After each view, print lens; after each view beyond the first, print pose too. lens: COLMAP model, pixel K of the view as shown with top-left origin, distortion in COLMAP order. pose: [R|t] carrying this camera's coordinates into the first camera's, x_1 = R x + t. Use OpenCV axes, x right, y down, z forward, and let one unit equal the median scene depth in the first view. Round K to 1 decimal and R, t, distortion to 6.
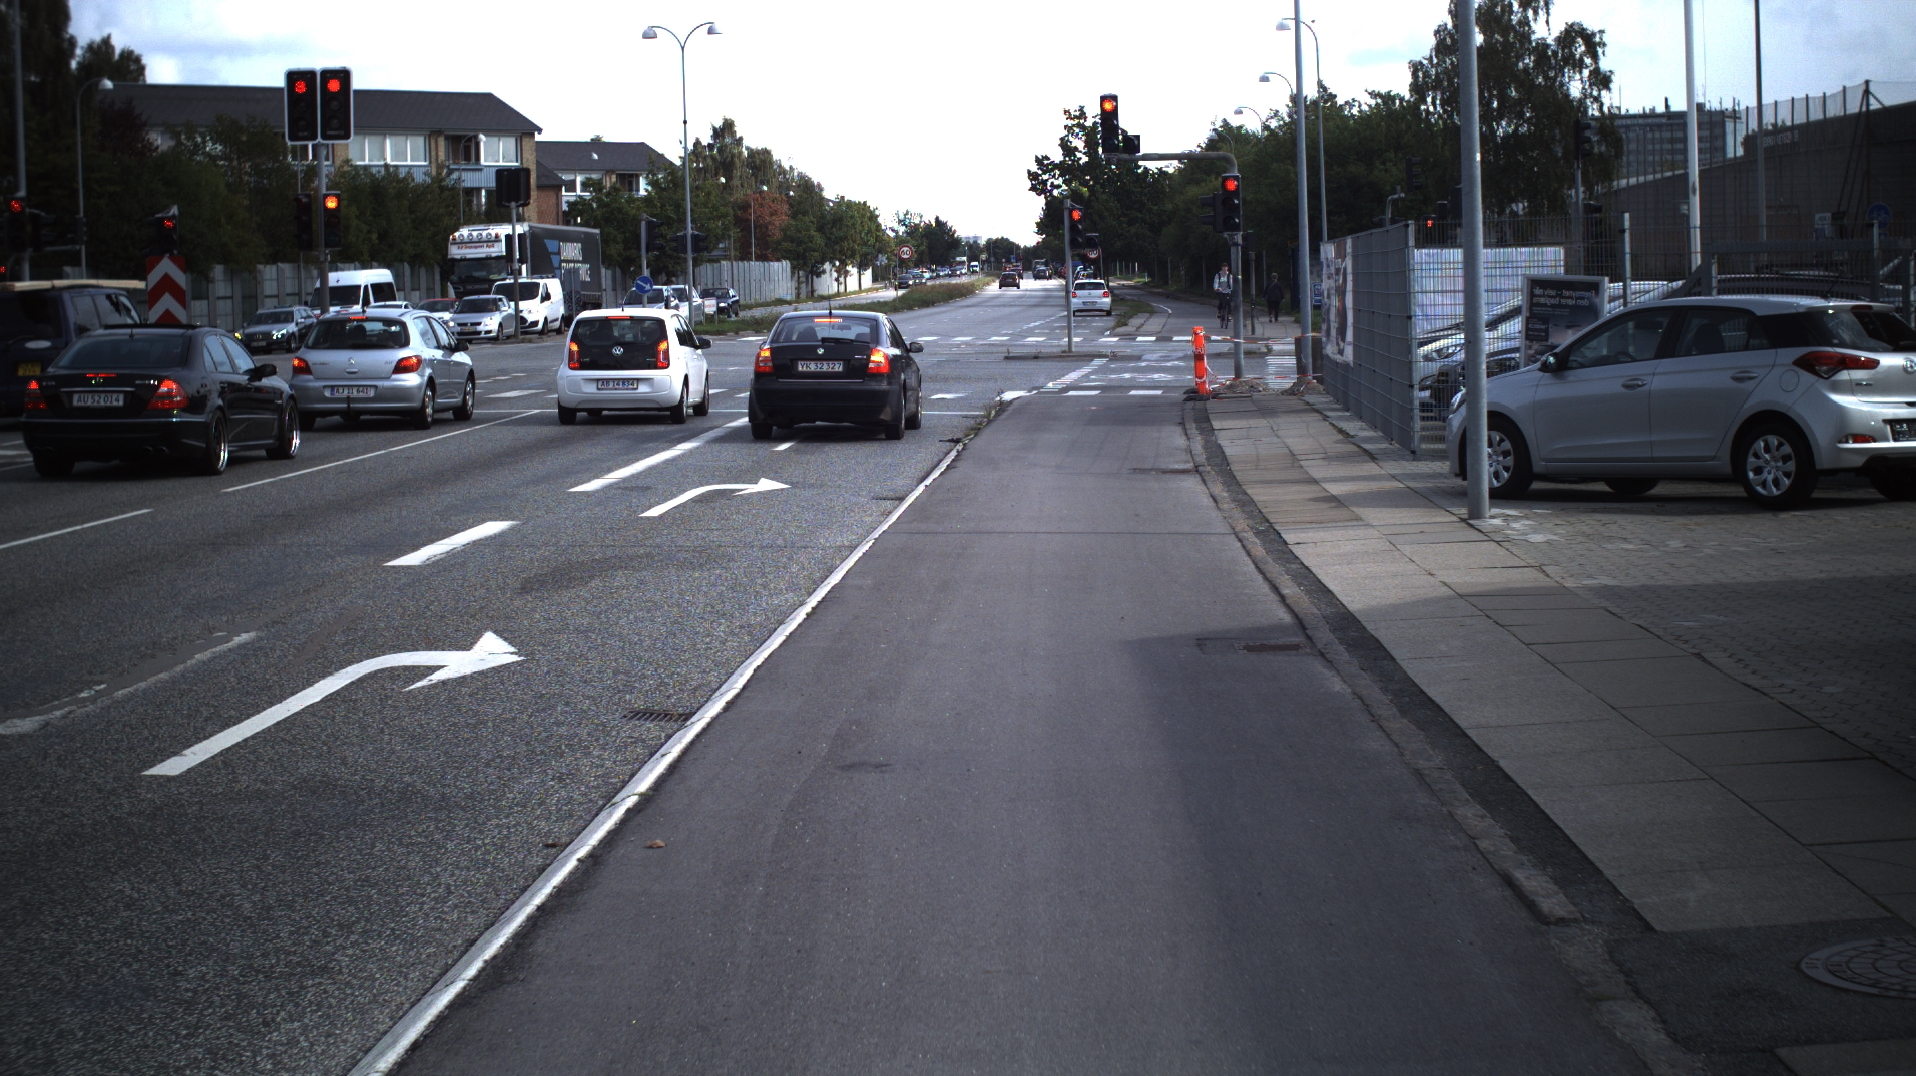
lens RADIAL K [[3411.8, 0, 958.0], [0, 3411.8, 538.0], [0, 0, 1]] dist [-0.302895, 0.384396]
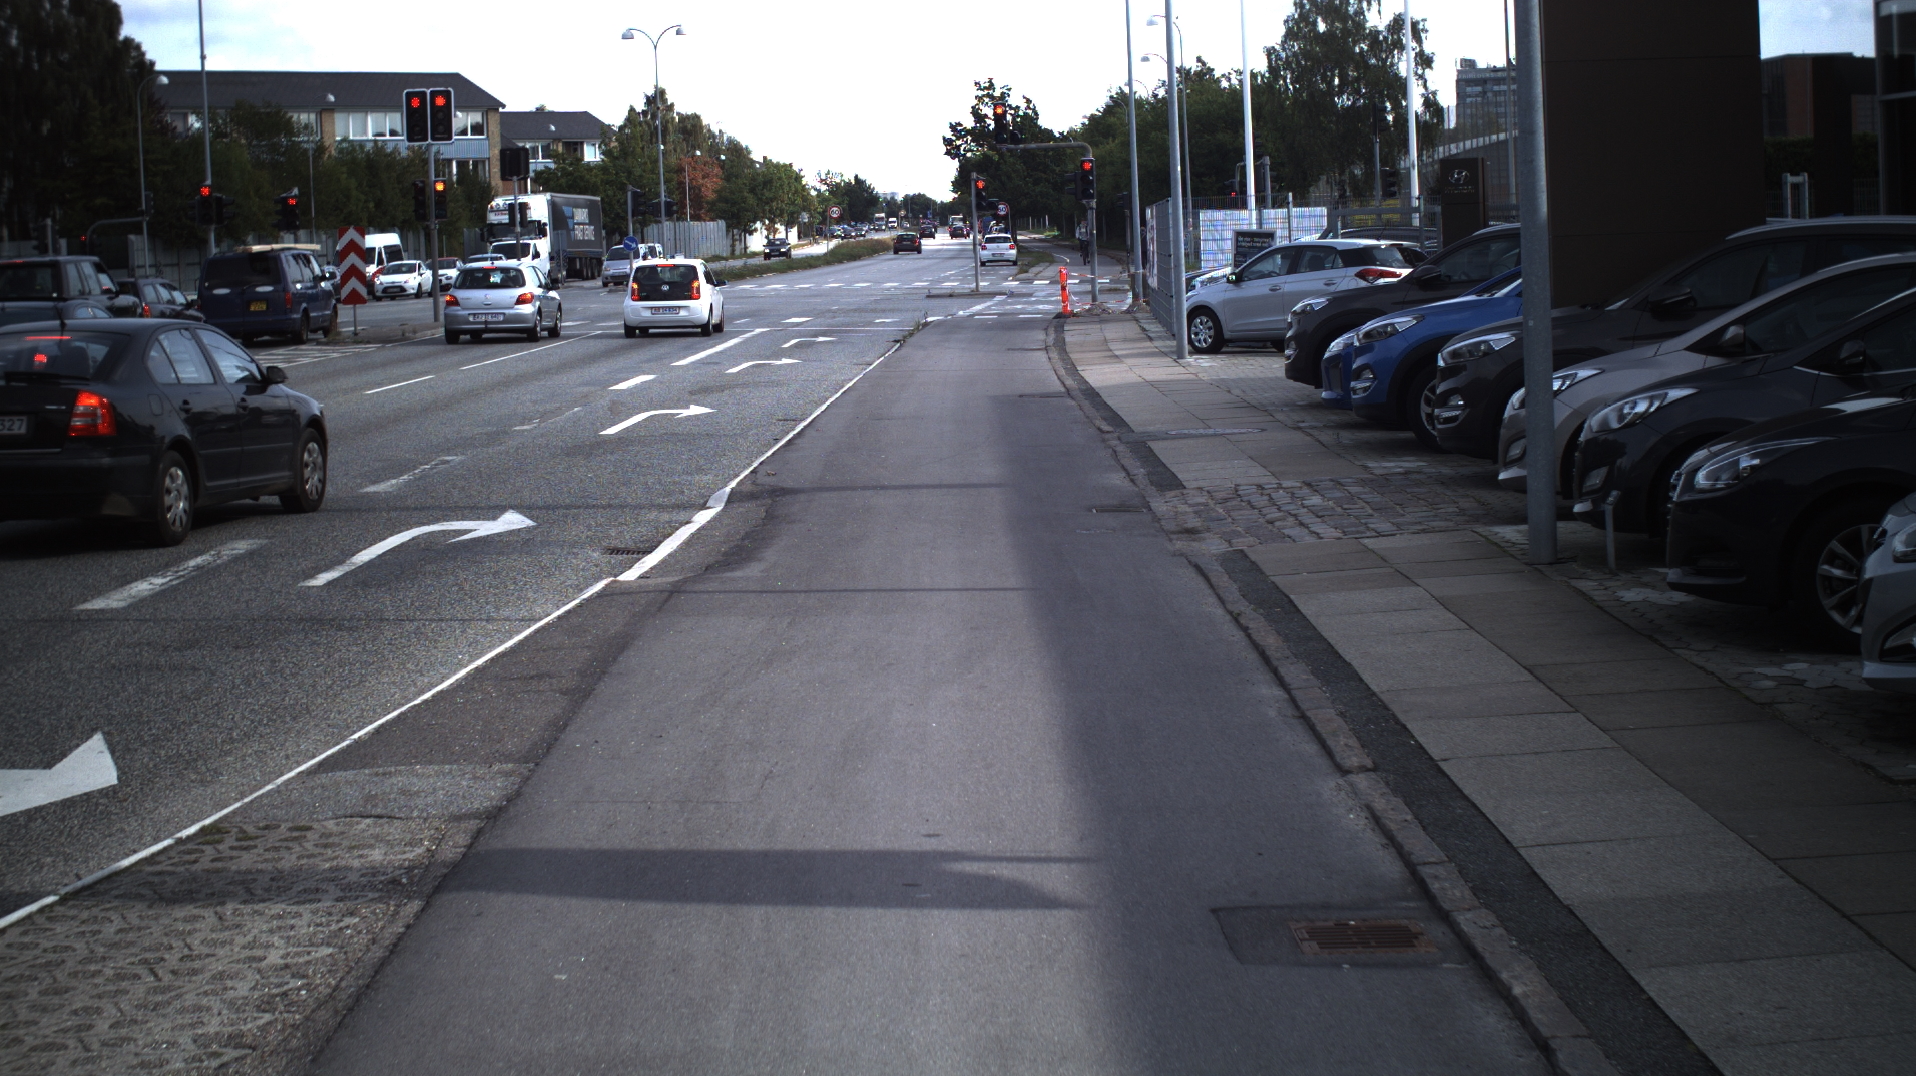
lens RADIAL K [[3411.8, 0, 958.0], [0, 3411.8, 538.0], [0, 0, 1]] dist [-0.302895, 0.384396]
pose [[0.999628, -0.014484, 0.023101, -0.003599], [0.014178, 0.999810, 0.013354, 0.014233], [-0.023290, -0.013021, 0.999644, -0.191007]]
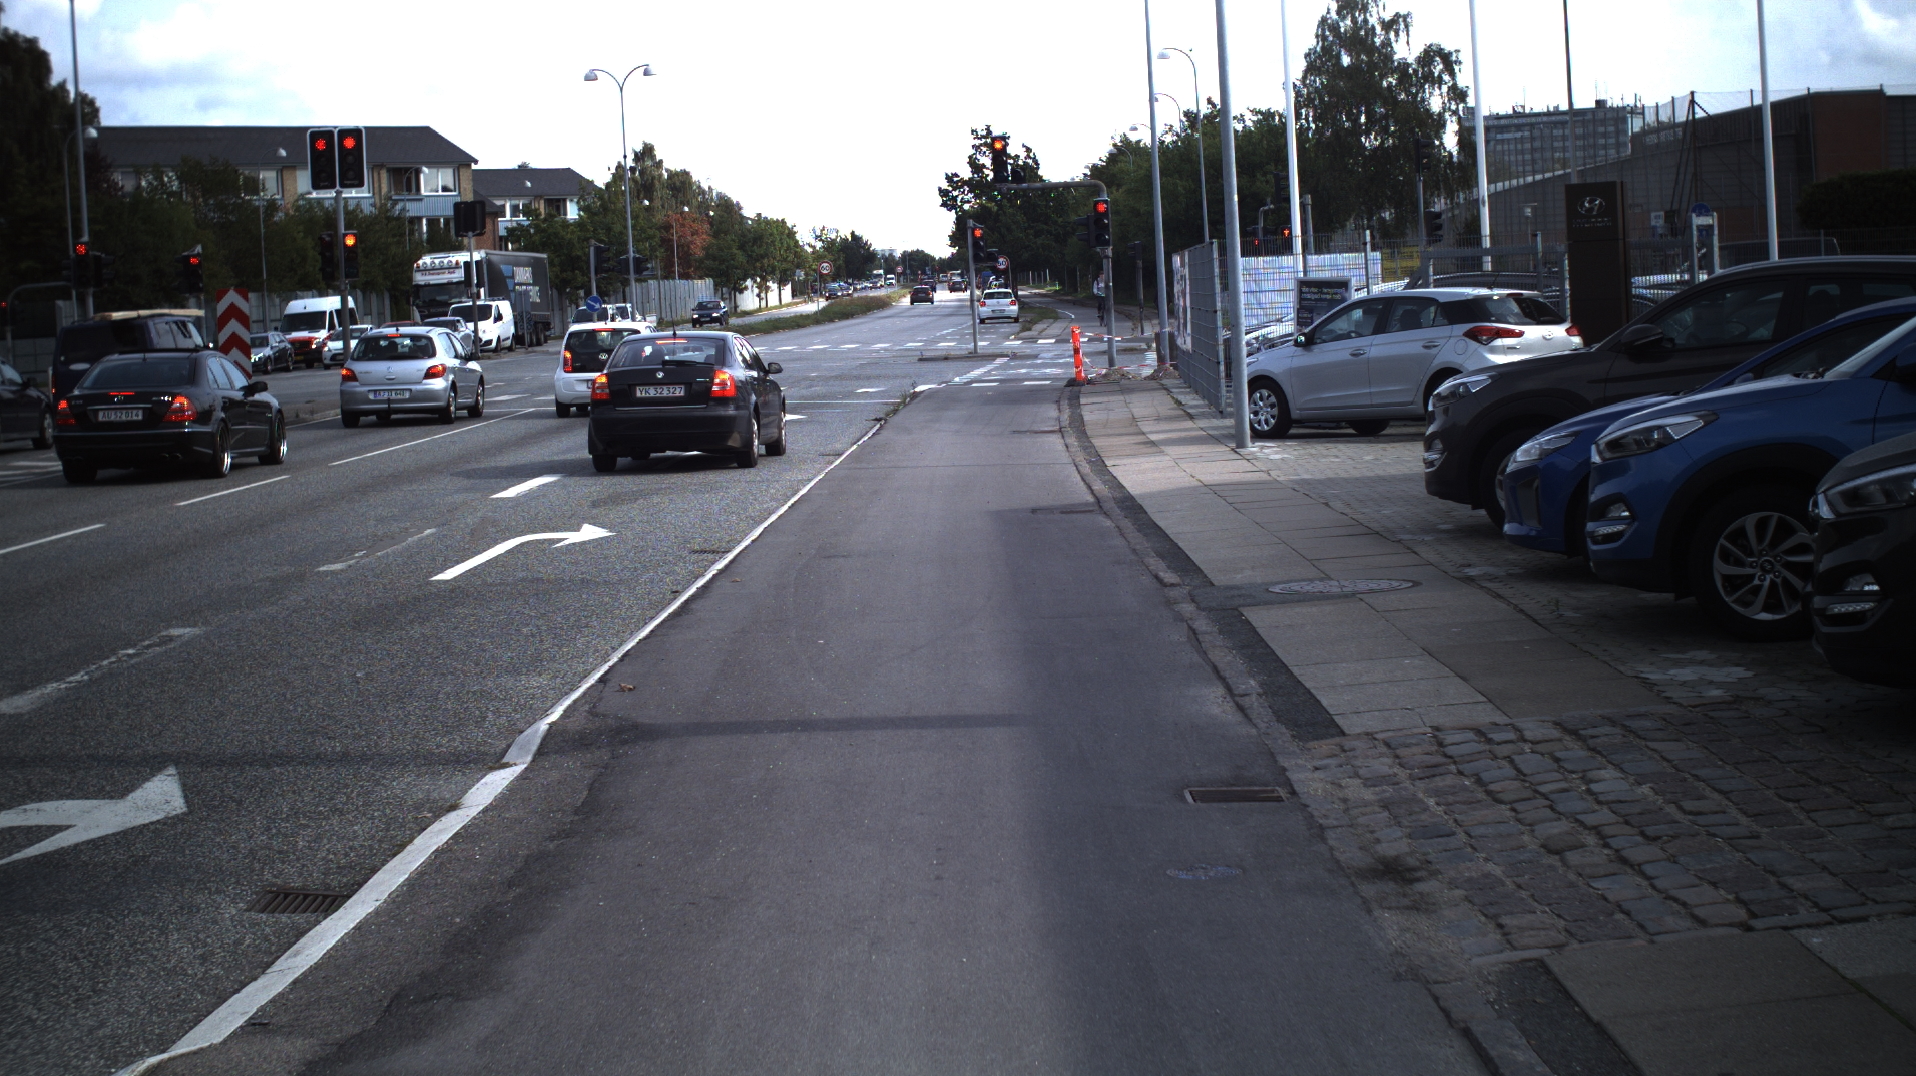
lens RADIAL K [[3411.8, 0, 958.0], [0, 3411.8, 538.0], [0, 0, 1]] dist [-0.302895, 0.384396]
pose [[0.999407, -0.025975, 0.022610, -0.000339], [0.026052, 0.999656, -0.003143, 0.007296], [-0.022521, 0.003730, 0.999739, -0.095885]]
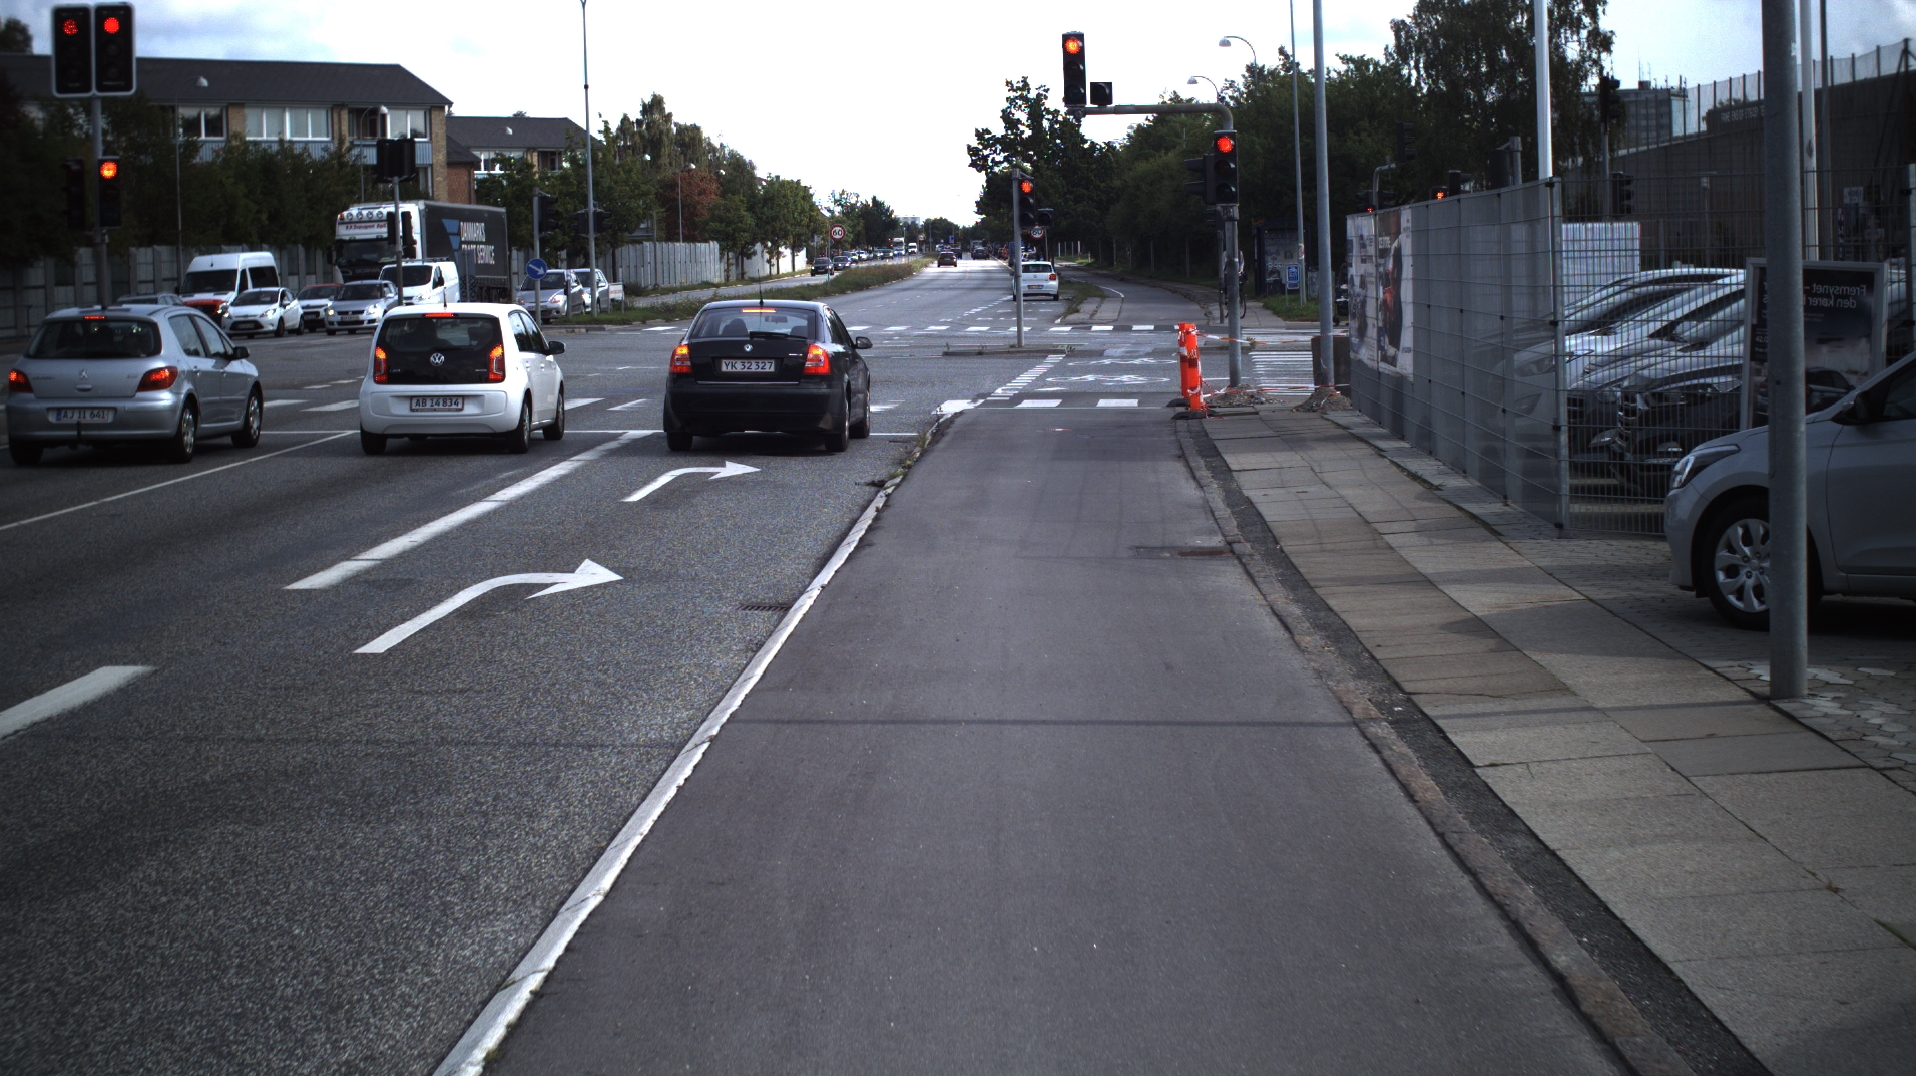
lens RADIAL K [[3411.8, 0, 958.0], [0, 3411.8, 538.0], [0, 0, 1]] dist [-0.302895, 0.384396]
pose [[0.999837, -0.002620, 0.017837, 0.001284], [0.002519, 0.999981, 0.005662, -0.007611], [-0.017852, -0.005616, 0.999825, 0.095697]]
